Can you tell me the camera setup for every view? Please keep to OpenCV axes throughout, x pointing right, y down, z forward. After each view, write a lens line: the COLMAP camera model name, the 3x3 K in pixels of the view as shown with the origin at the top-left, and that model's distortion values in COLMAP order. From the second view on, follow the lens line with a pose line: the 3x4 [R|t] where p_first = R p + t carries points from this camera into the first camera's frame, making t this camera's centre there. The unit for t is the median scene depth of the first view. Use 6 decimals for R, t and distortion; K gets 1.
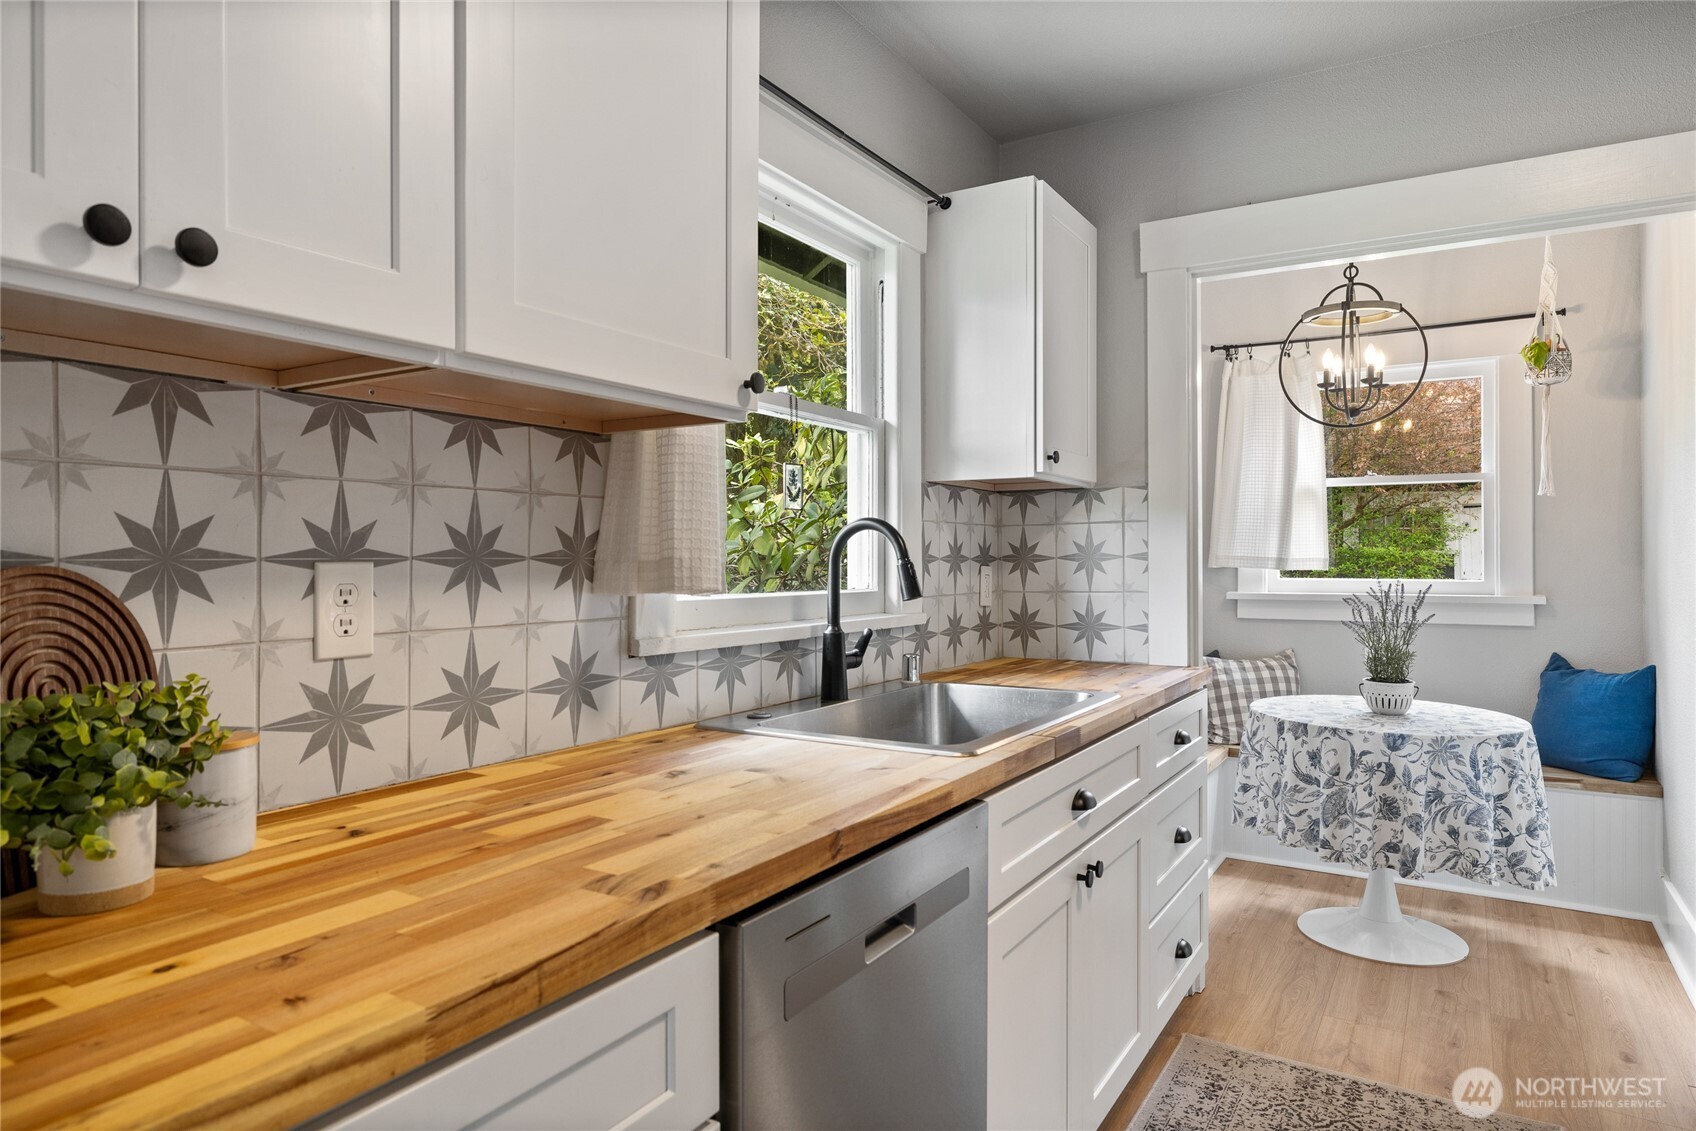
lens RADIAL K [[1022.7, 0, 834.2], [0, 1022.7, 556.5], [0, 0, 1]] dist [0.004166, 0.001087]
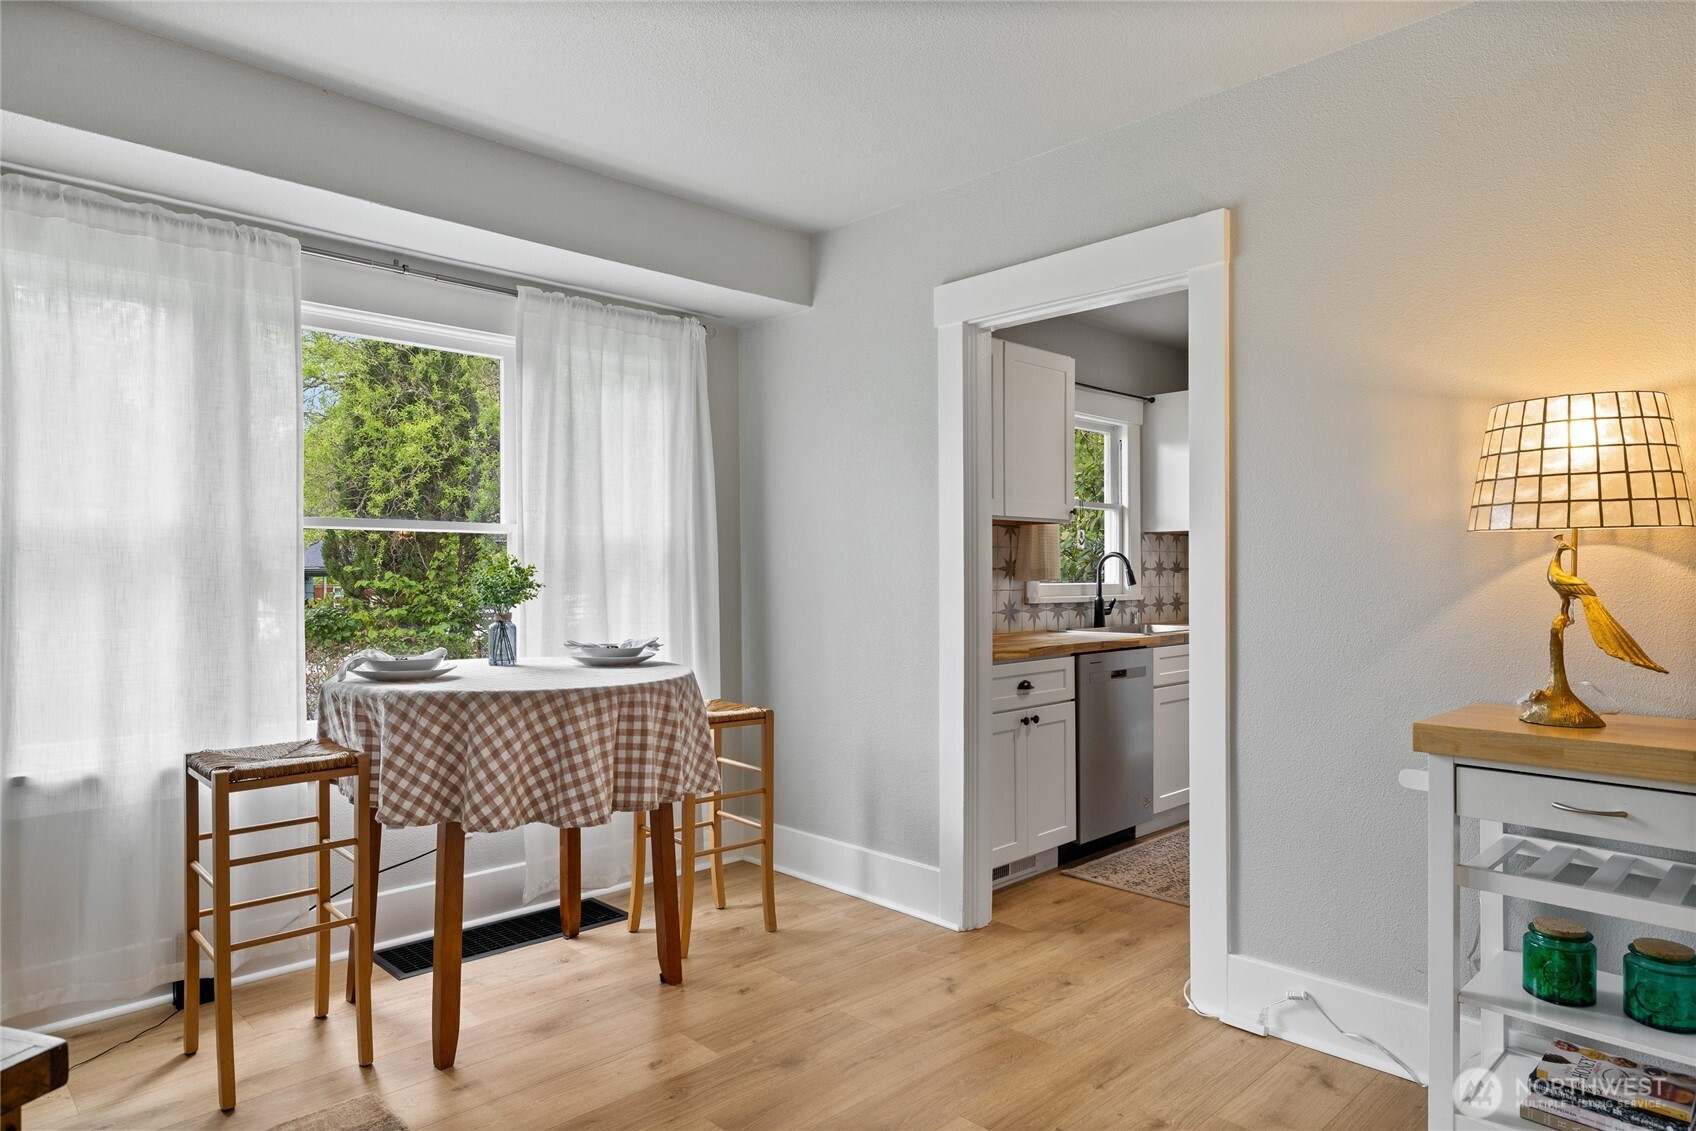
lens RADIAL K [[1022.7, 0, 829.8], [0, 1022.7, 569.2], [0, 0, 1]] dist [0.004166, 0.001087]
pose [[0.969396, -0.004068, -0.245468, -0.019756], [0.003687, 0.999991, -0.002014, 0.004076], [0.245474, 0.001047, 0.969403, -1.249260]]
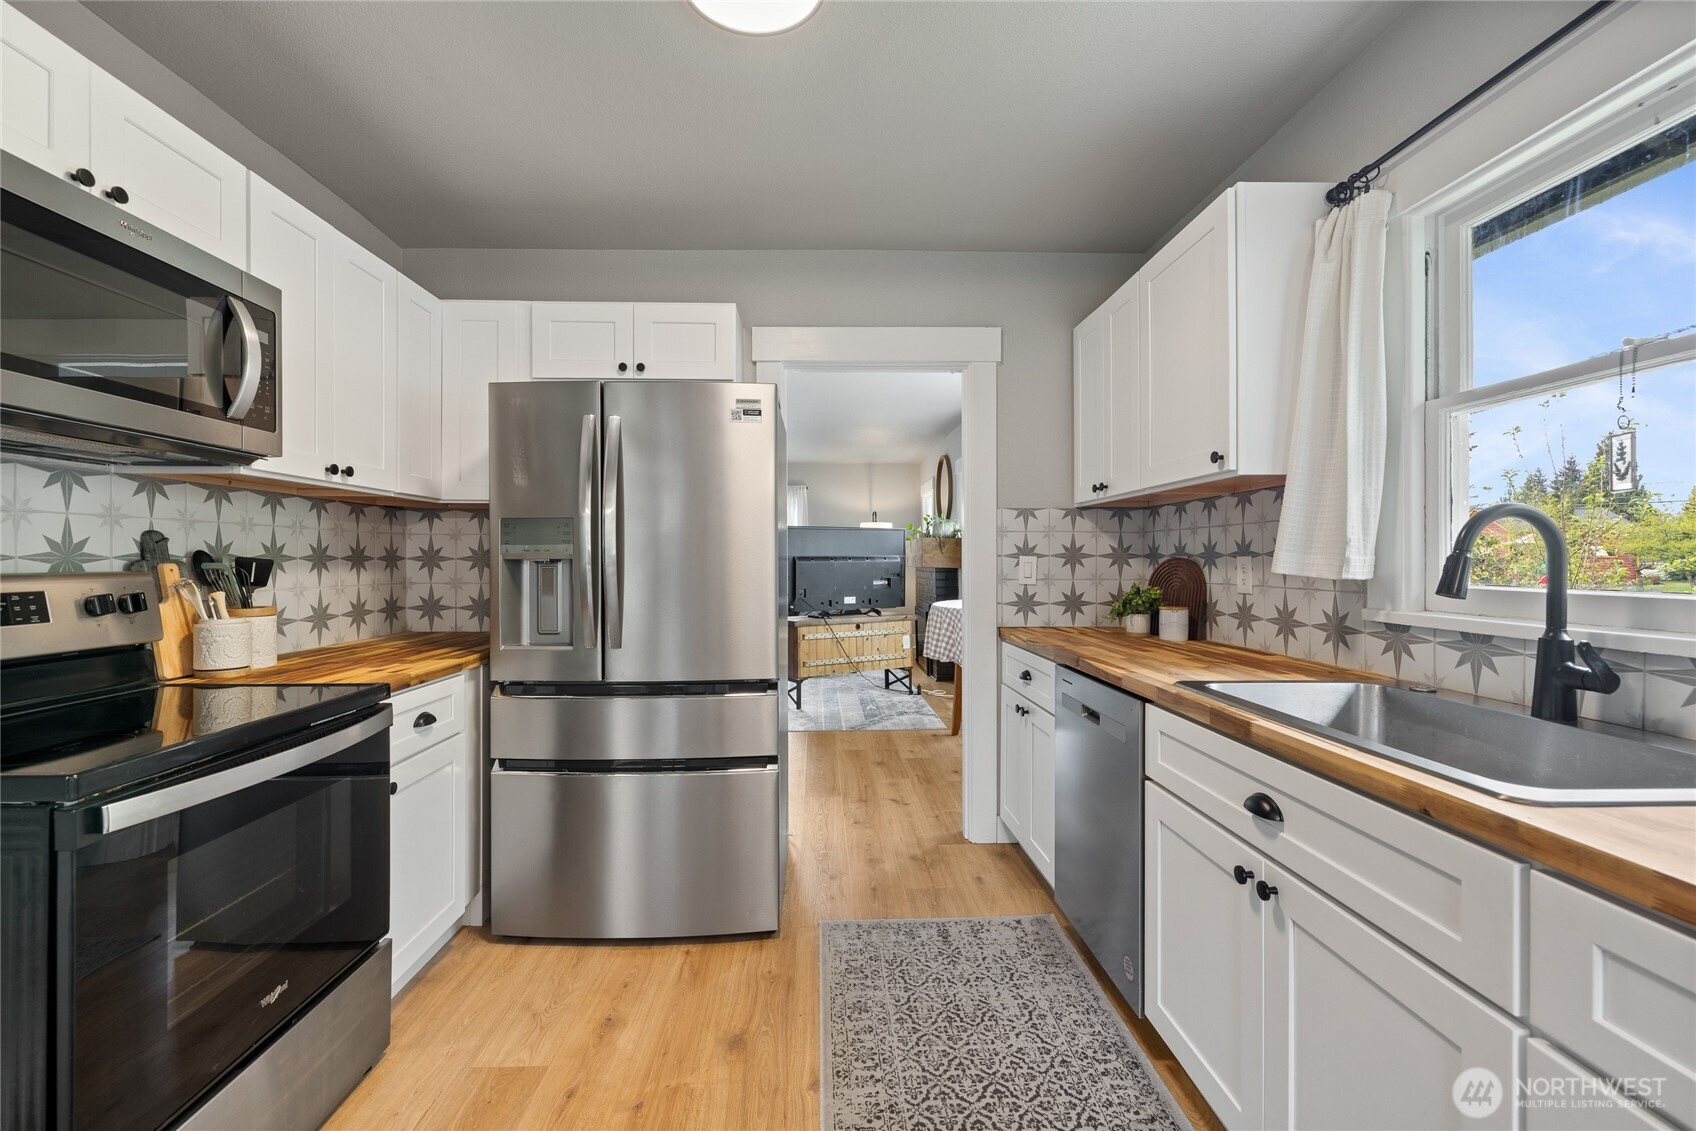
lens RADIAL K [[729.0, 0, 833.3], [0, 729.0, 563.3], [0, 0, 1]] dist [-0.005130, 0.003082]
pose [[-0.843099, 0.014657, -0.537559, 0.689751], [0.016616, 0.999861, 0.001202, 0.005444], [0.537502, -0.007919, -0.843225, 1.042102]]
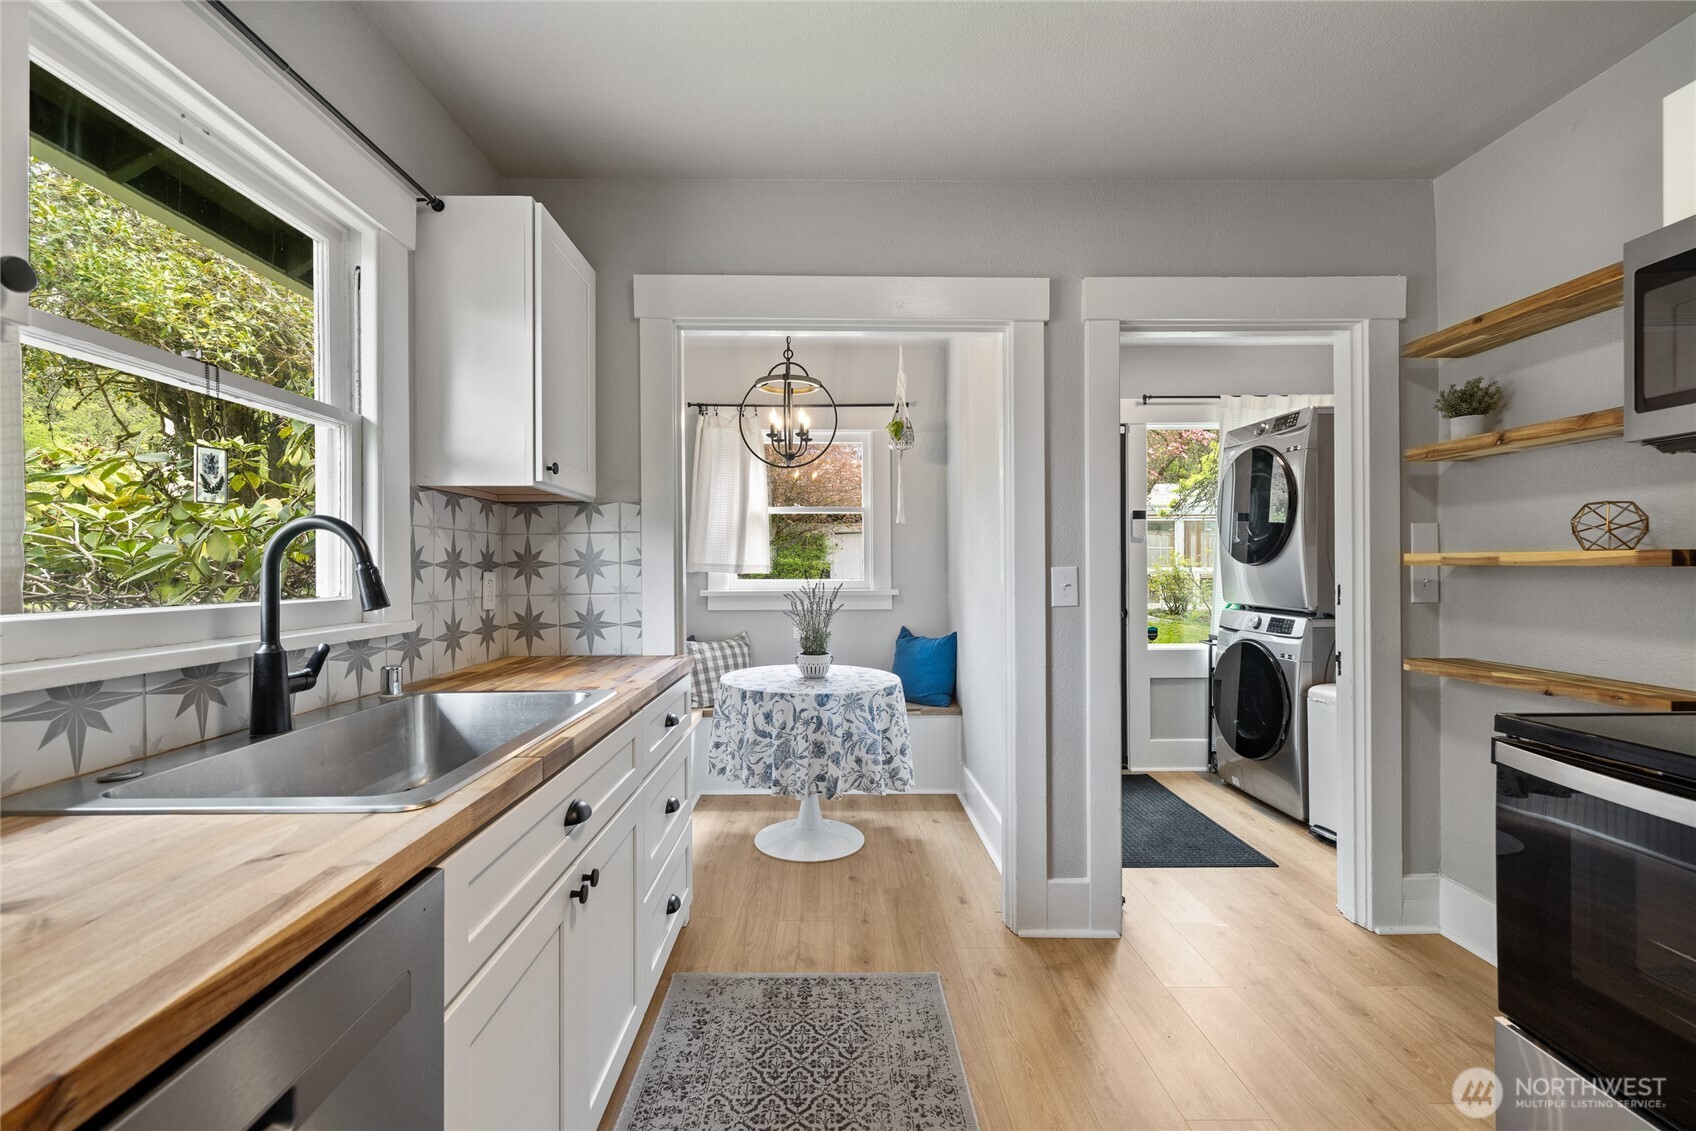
lens RADIAL K [[729.0, 0, 841.2], [0, 729.0, 568.2], [0, 0, 1]] dist [-0.005130, 0.003082]
pose [[0.843423, -0.003878, 0.537237, 0.060703], [0.002002, 0.999990, 0.004075, 0.003788], [-0.537247, -0.002362, 0.843422, 0.204353]]
